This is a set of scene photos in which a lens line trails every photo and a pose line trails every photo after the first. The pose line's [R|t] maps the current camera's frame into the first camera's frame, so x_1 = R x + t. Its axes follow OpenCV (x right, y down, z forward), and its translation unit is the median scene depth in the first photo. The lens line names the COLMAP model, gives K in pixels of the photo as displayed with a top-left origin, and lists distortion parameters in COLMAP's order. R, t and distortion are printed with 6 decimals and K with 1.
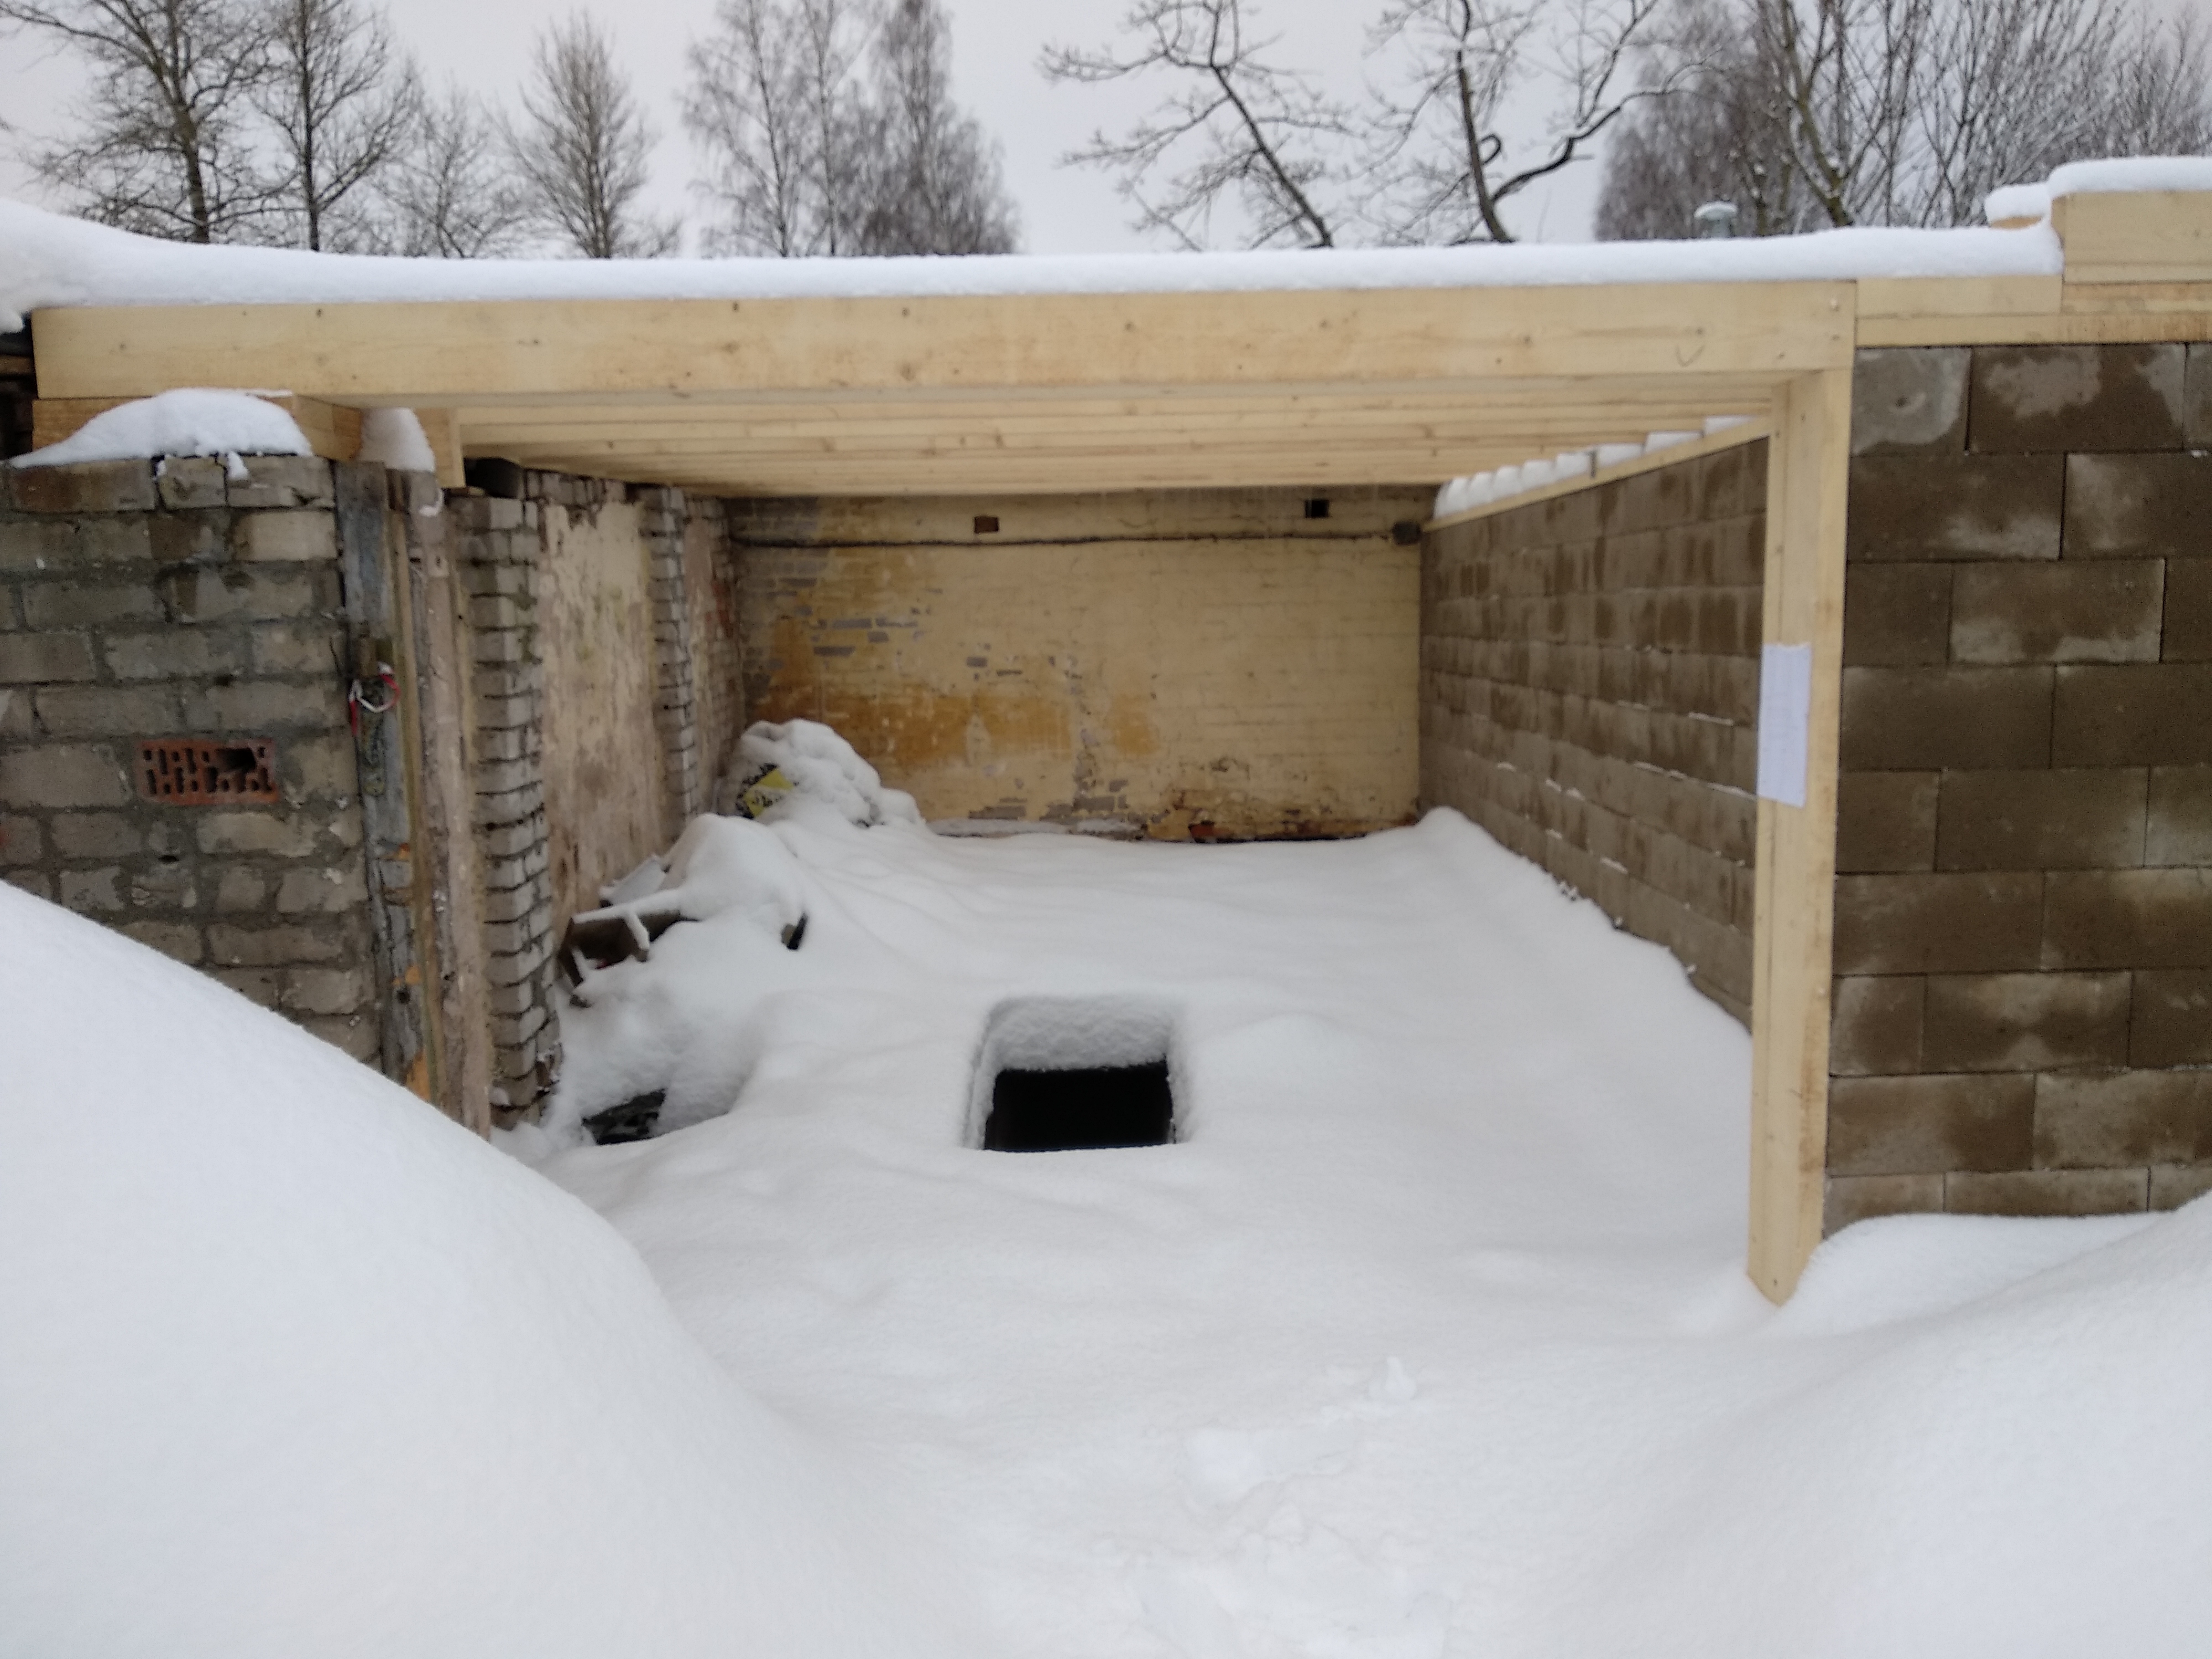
lens RADIAL K [[1713.3, 0, 1077.3], [0, 1713.3, 834.3], [0, 0, 1]] dist [0.038108, -0.041447]
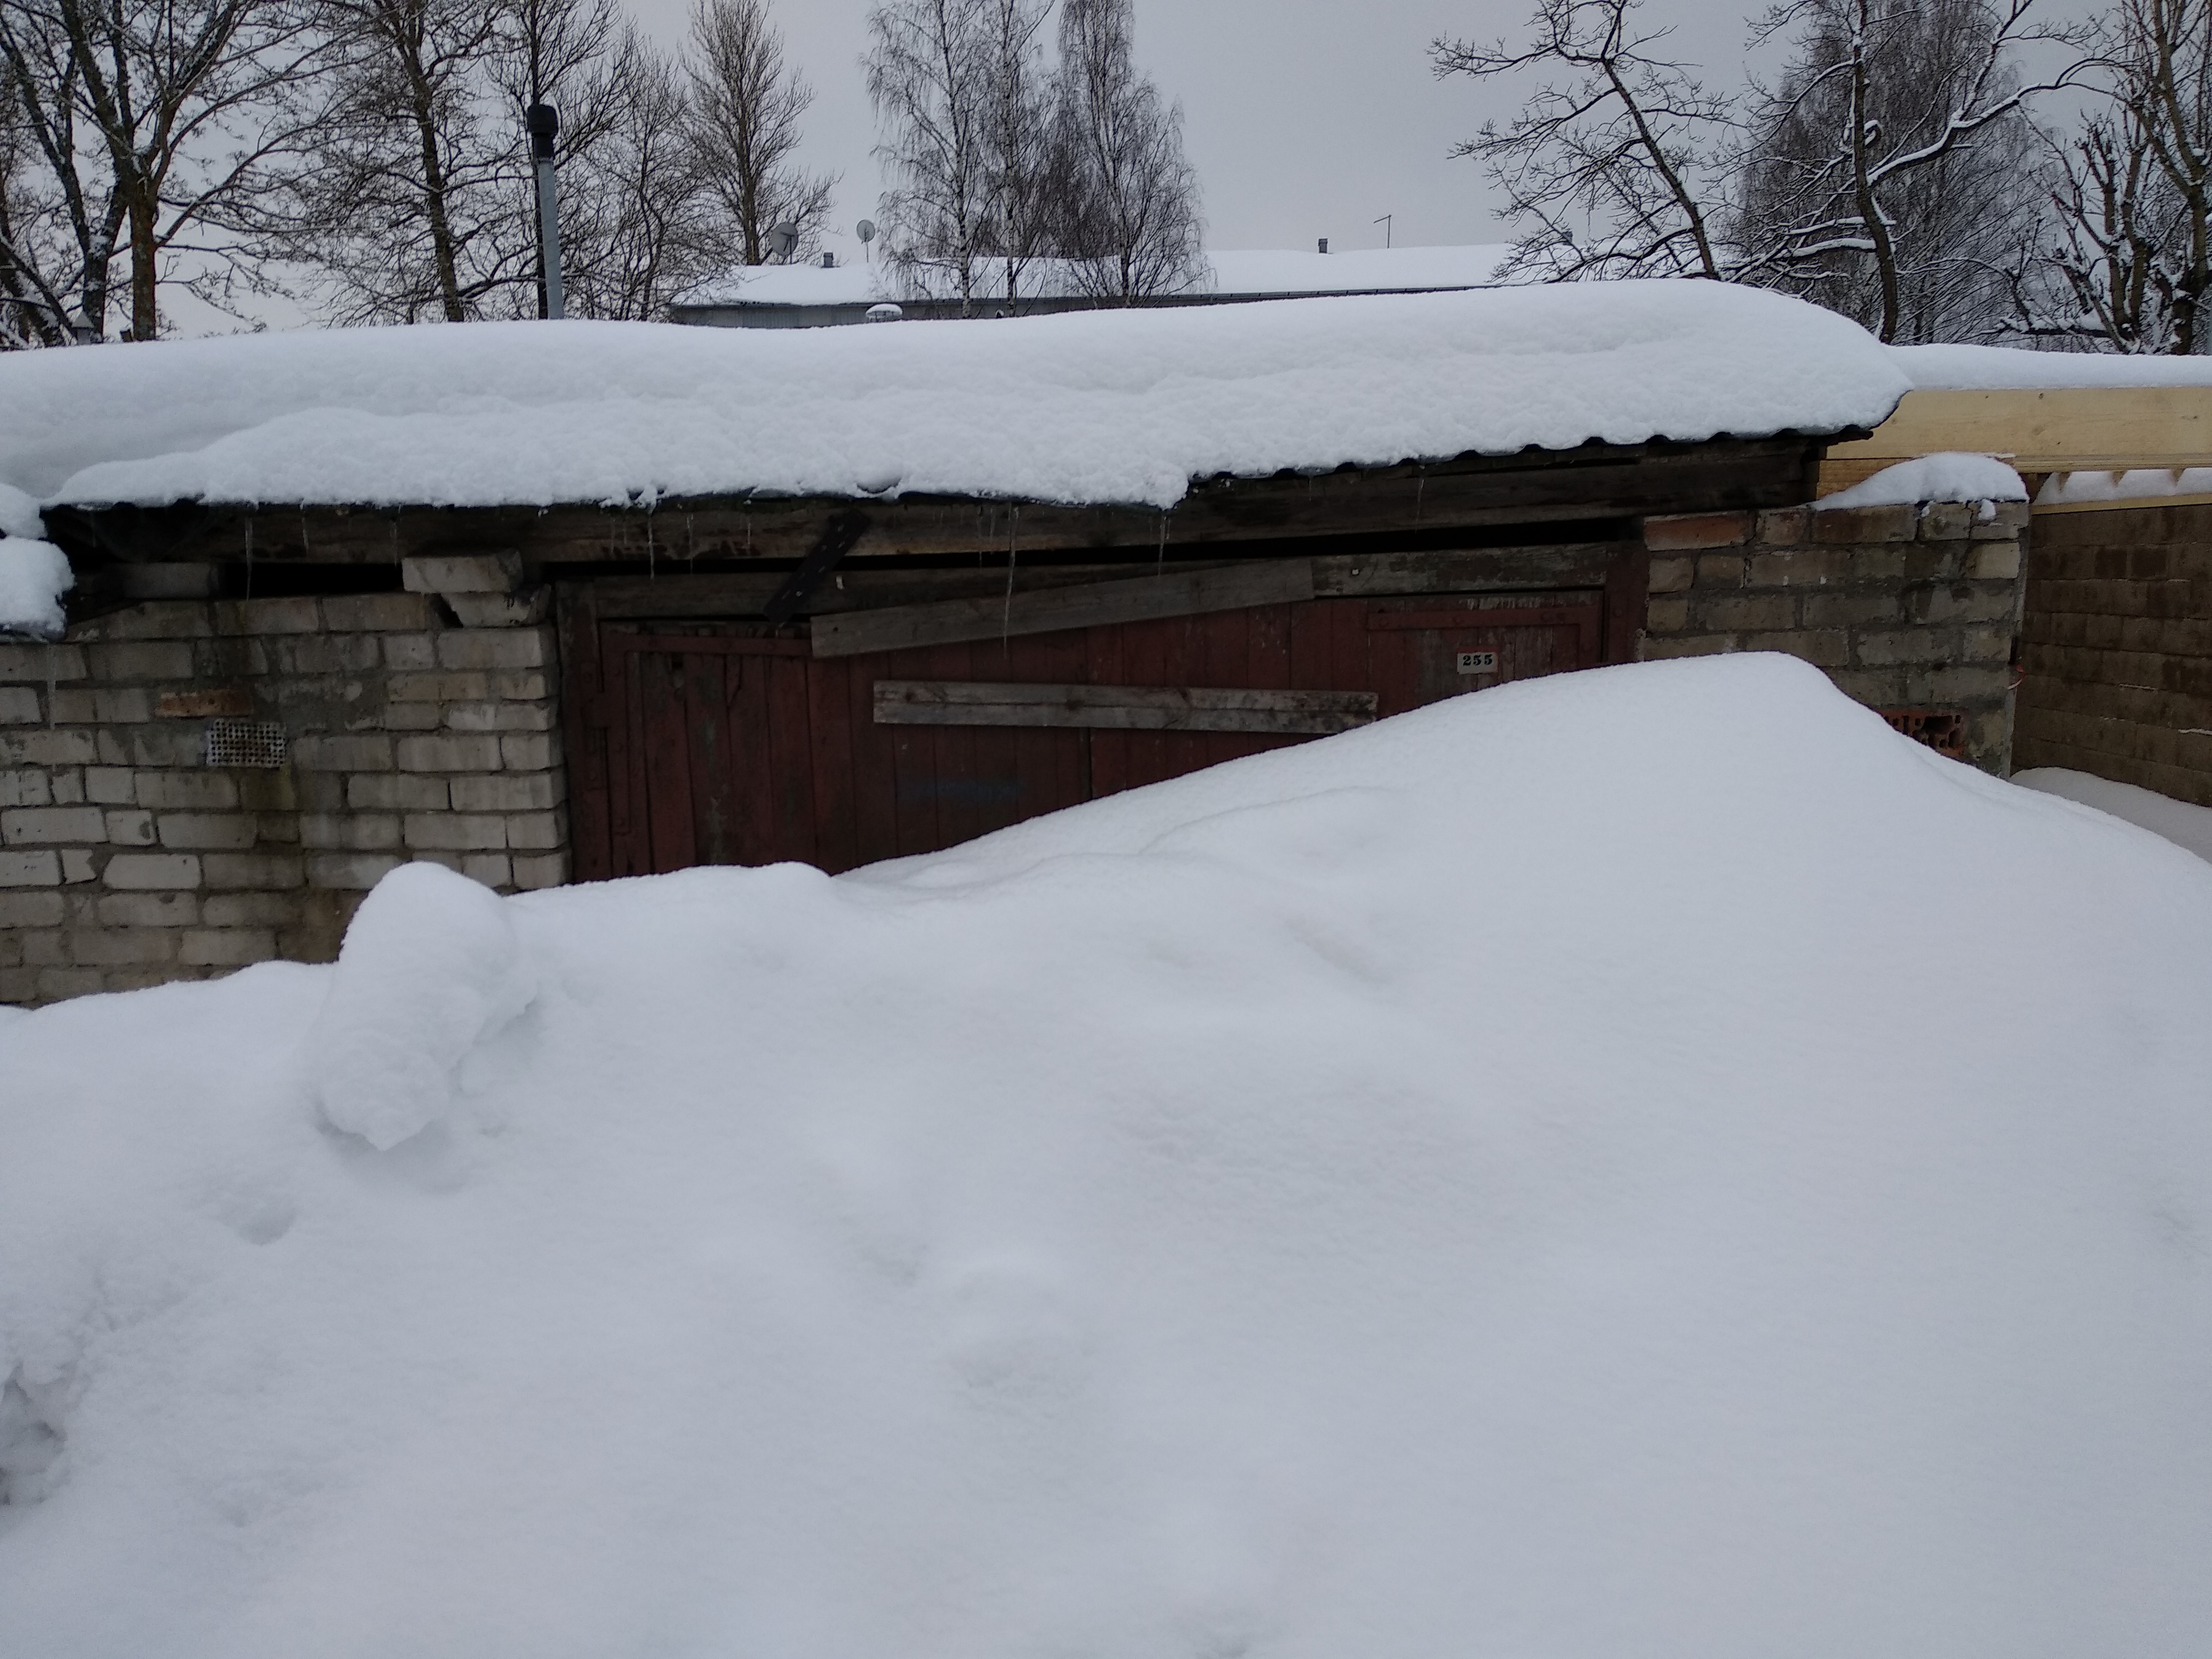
lens RADIAL K [[1713.3, 0, 1104.3], [0, 1713.3, 841.9], [0, 0, 1]] dist [0.038108, -0.041447]
pose [[0.999864, 0.007576, -0.014669, -1.122276], [-0.007162, 0.999580, 0.028071, 0.015650], [0.014876, -0.027962, 0.999498, -0.370359]]
